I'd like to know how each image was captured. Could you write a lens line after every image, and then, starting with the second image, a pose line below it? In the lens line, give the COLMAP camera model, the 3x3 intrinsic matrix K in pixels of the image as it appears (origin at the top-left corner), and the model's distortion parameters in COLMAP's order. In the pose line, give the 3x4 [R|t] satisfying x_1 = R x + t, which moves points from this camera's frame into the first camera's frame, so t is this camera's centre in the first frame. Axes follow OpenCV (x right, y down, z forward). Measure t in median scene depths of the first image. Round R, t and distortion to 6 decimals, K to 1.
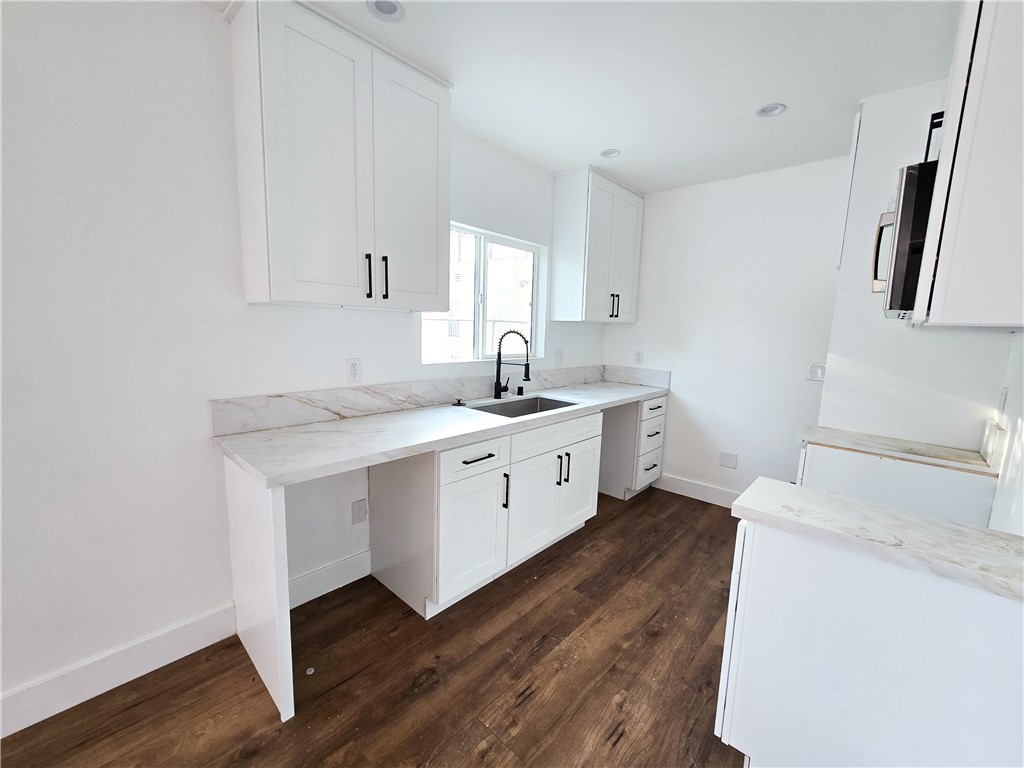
lens RADIAL K [[417.9, 0, 516.4], [0, 417.9, 386.7], [0, 0, 1]] dist [0.000336, -0.005571]
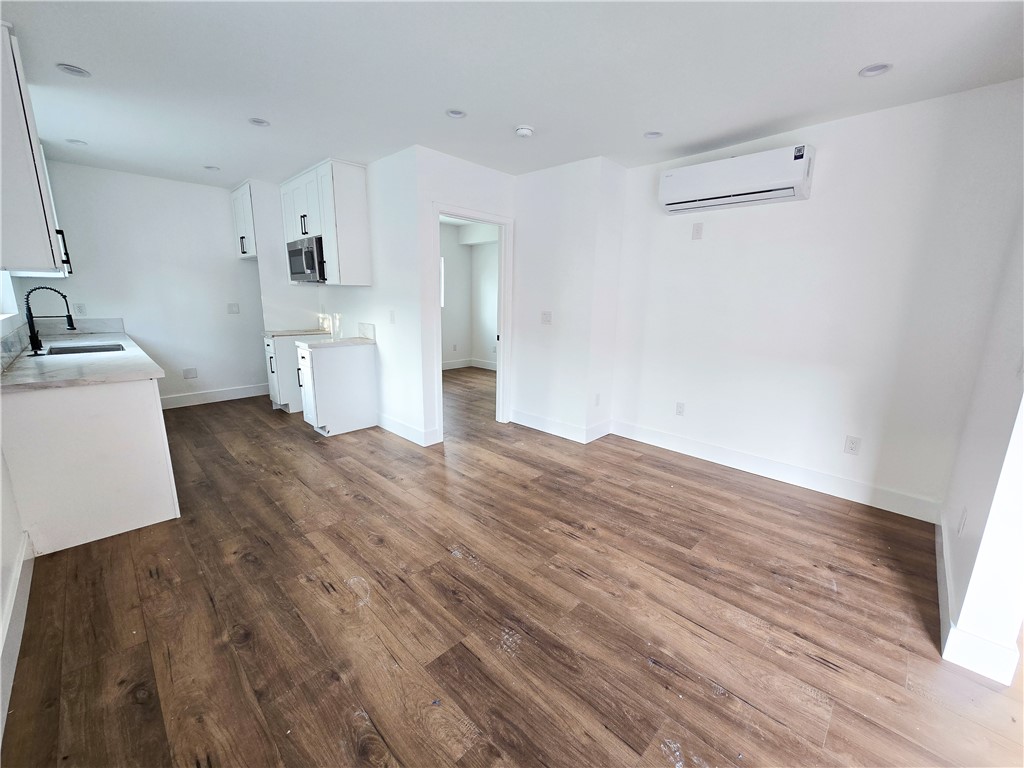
lens RADIAL K [[416.2, 0, 517.5], [0, 416.2, 385.4], [0, 0, 1]] dist [-0.002227, -0.000075]
pose [[0.035758, -0.239665, 0.970197, -1.666371], [0.127536, 0.963974, 0.233428, 0.036426], [-0.991189, 0.115388, 0.065035, -0.470852]]
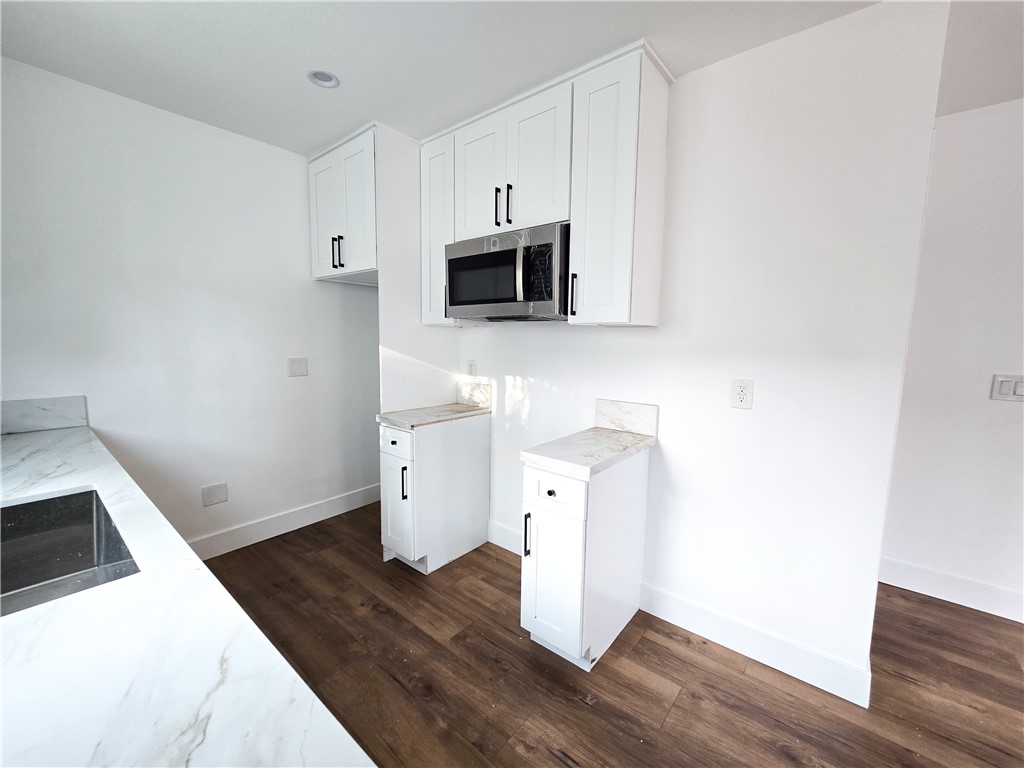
lens RADIAL K [[416.2, 0, 517.5], [0, 416.2, 385.4], [0, 0, 1]] dist [-0.002227, -0.000075]
pose [[-0.048179, -0.146934, 0.987972, -0.448146], [0.128194, 0.980031, 0.152005, -0.120570], [-0.990578, 0.133975, -0.028381, 0.818575]]
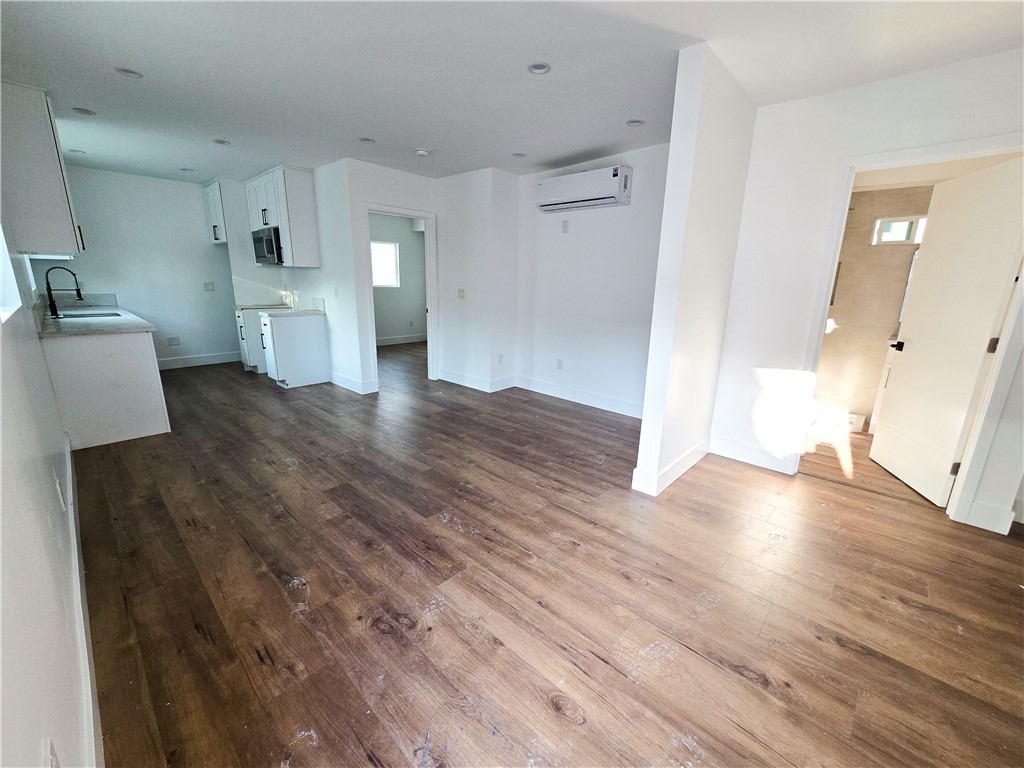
lens RADIAL K [[416.2, 0, 517.5], [0, 416.2, 385.4], [0, 0, 1]] dist [-0.002227, -0.000075]
pose [[0.009631, -0.274620, 0.961504, -2.275651], [0.122807, 0.954595, 0.271417, 0.101876], [-0.992384, 0.115466, 0.042919, -0.945898]]
